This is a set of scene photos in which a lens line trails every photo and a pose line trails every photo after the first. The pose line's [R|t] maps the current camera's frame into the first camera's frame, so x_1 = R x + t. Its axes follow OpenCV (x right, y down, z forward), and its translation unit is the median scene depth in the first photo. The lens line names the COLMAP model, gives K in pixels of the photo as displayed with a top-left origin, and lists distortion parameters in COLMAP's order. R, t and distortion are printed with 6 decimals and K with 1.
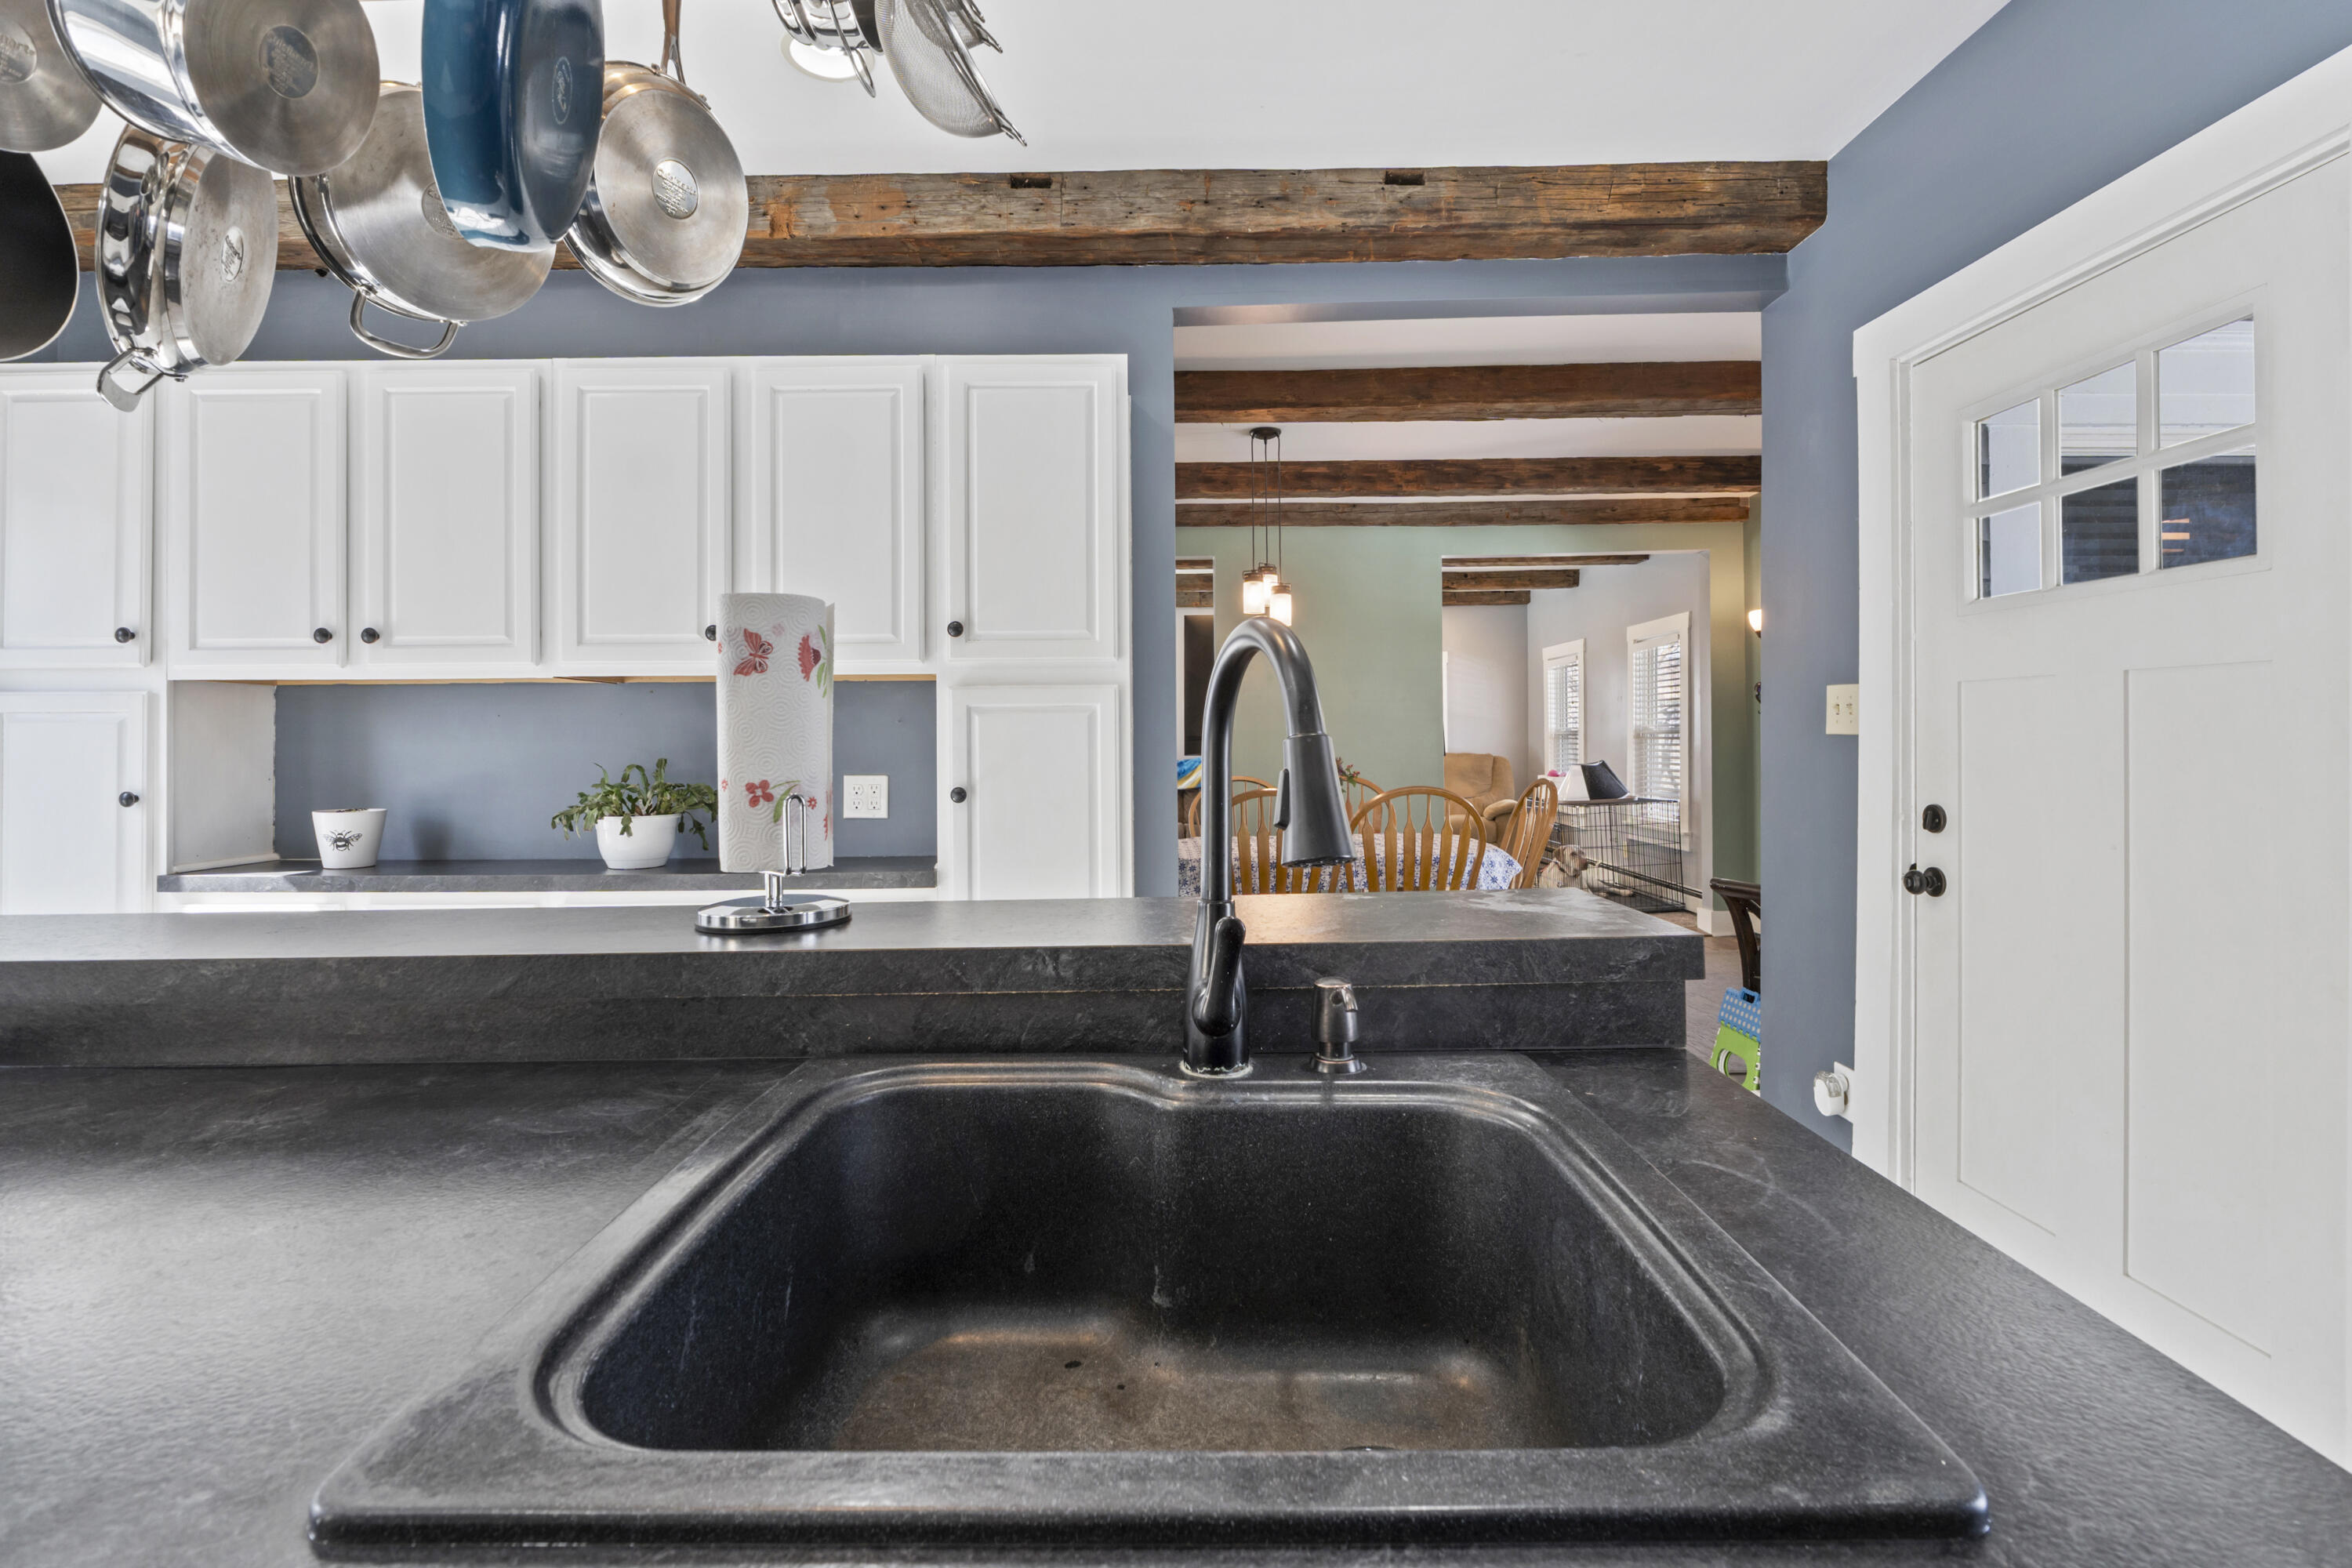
lens RADIAL K [[1000.6, 0, 1068.3], [0, 1000.6, 726.4], [0, 0, 1]] dist [-0.014575, 0.000147]
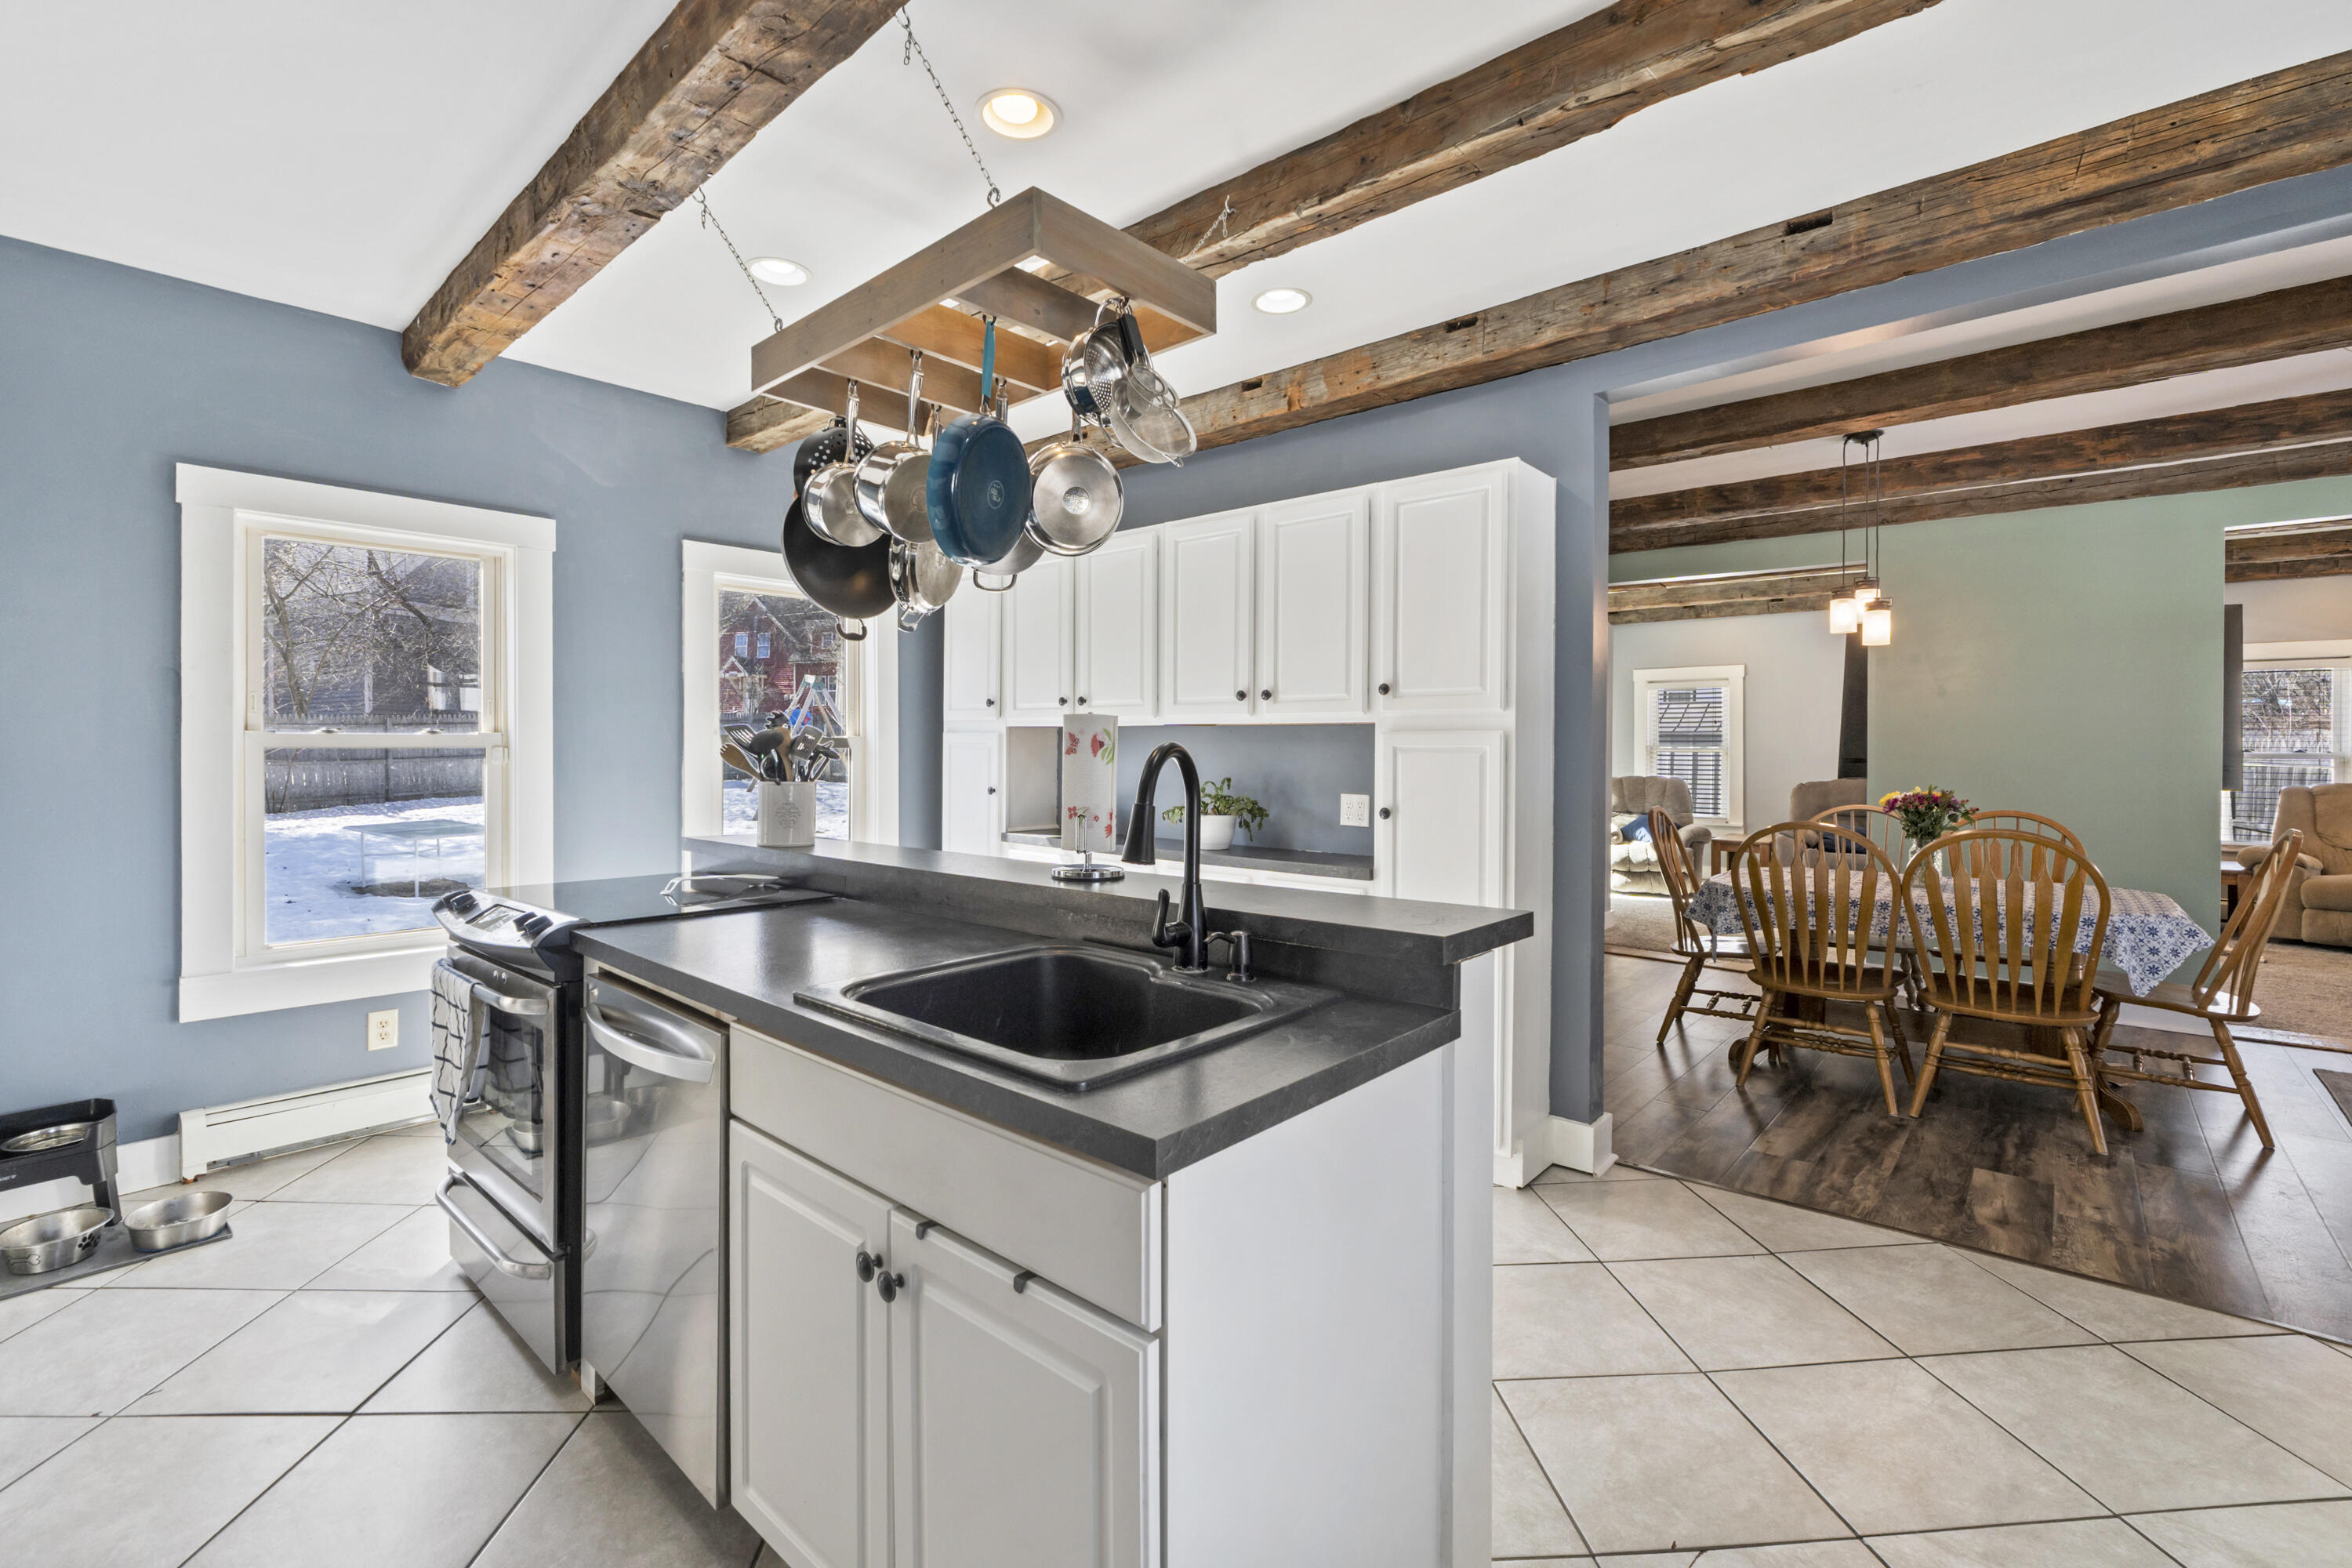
lens RADIAL K [[1000.6, 0, 1189.8], [0, 1000.6, 724.9], [0, 0, 1]] dist [-0.014575, 0.000147]
pose [[0.760982, -0.002196, -0.648769, 0.512852], [0.004729, 0.999986, 0.002162, -0.049125], [0.648755, -0.004713, 0.760983, -0.173003]]
